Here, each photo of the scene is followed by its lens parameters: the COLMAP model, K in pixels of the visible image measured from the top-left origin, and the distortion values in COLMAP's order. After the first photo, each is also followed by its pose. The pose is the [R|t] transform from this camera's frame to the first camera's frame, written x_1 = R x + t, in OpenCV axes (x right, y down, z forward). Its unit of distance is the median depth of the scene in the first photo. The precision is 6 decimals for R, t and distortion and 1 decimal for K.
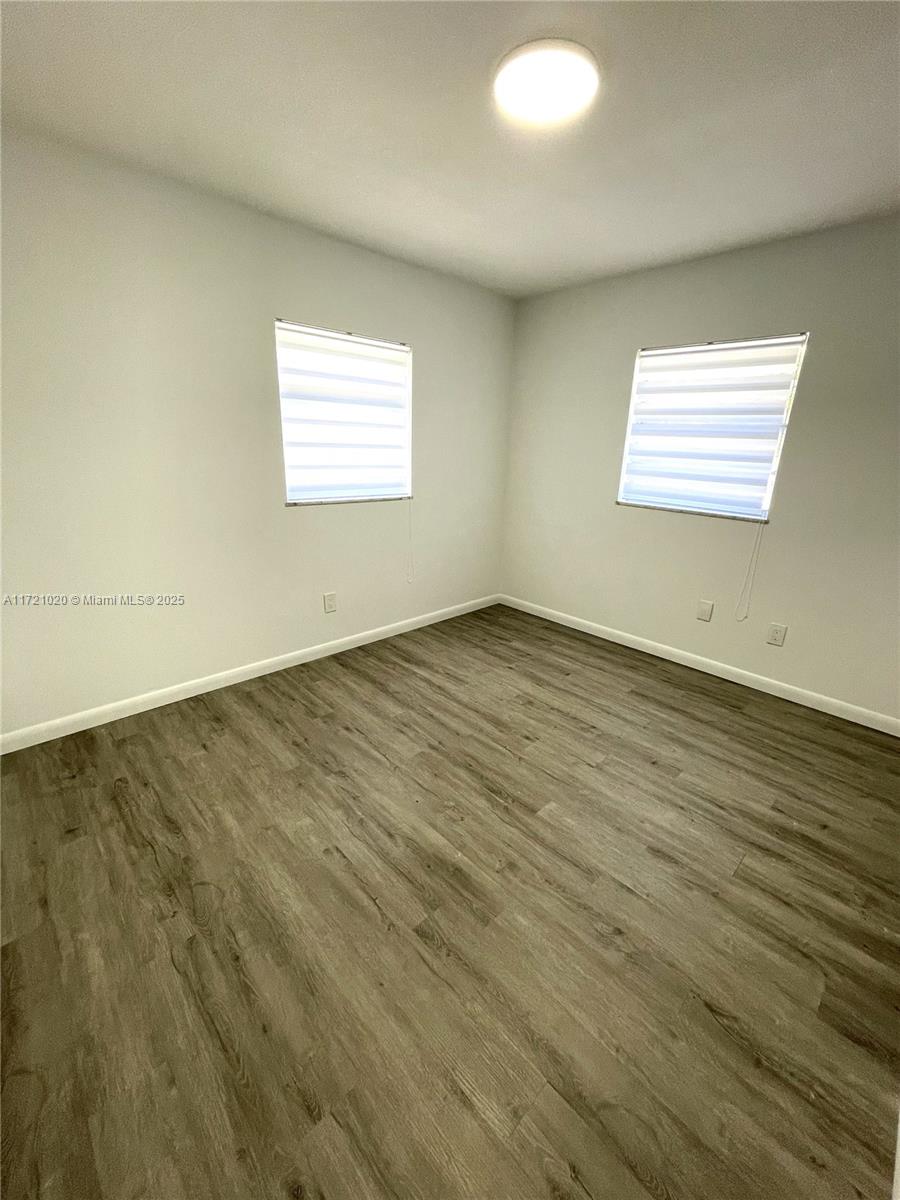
lens RADIAL K [[482.9, 0, 458.0], [0, 482.9, 599.5], [0, 0, 1]] dist [-0.010053, 0.003759]
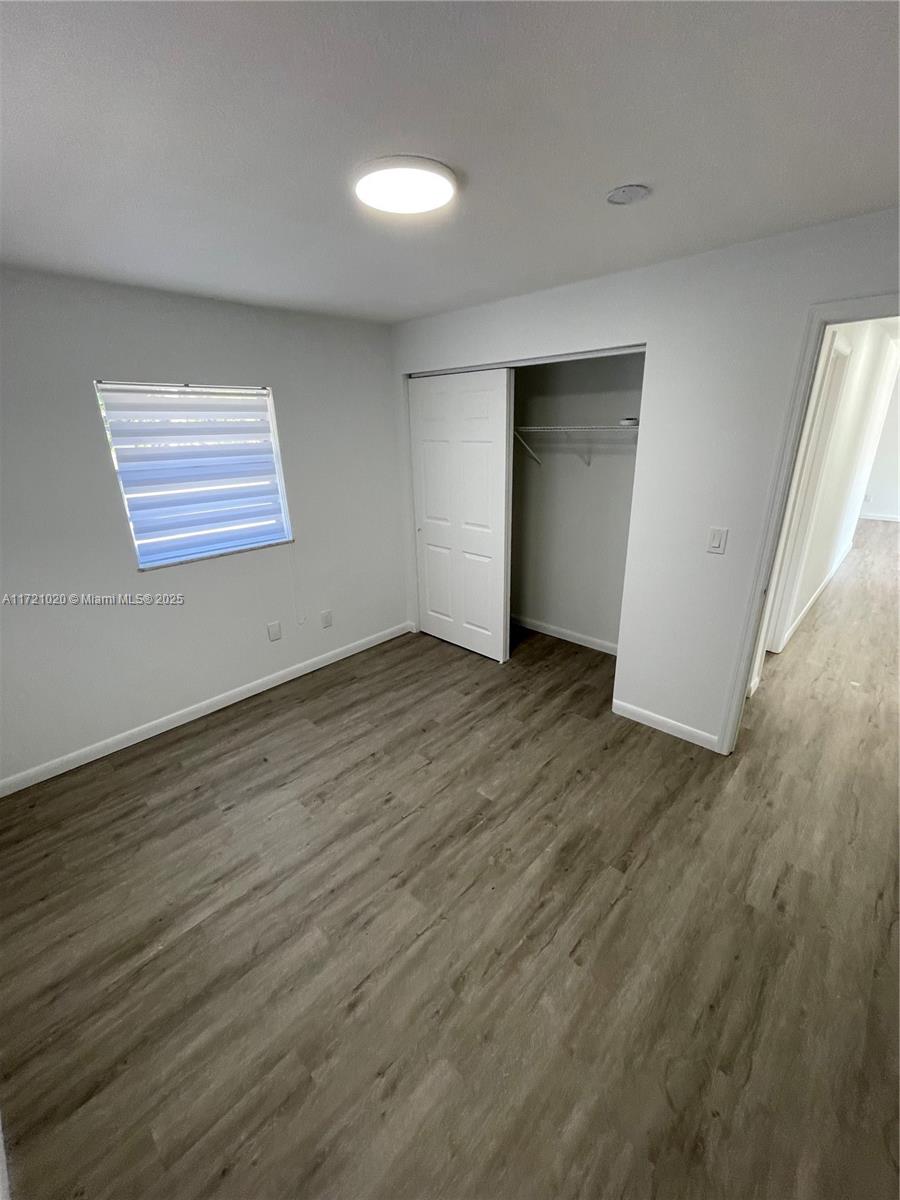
lens RADIAL K [[482.9, 0, 454.5], [0, 482.9, 596.9], [0, 0, 1]] dist [-0.010053, 0.003759]
pose [[-0.043132, -0.367149, 0.929161, -0.621914], [0.333460, 0.871403, 0.359806, -0.383853], [-0.941777, 0.325358, 0.084845, 0.639548]]
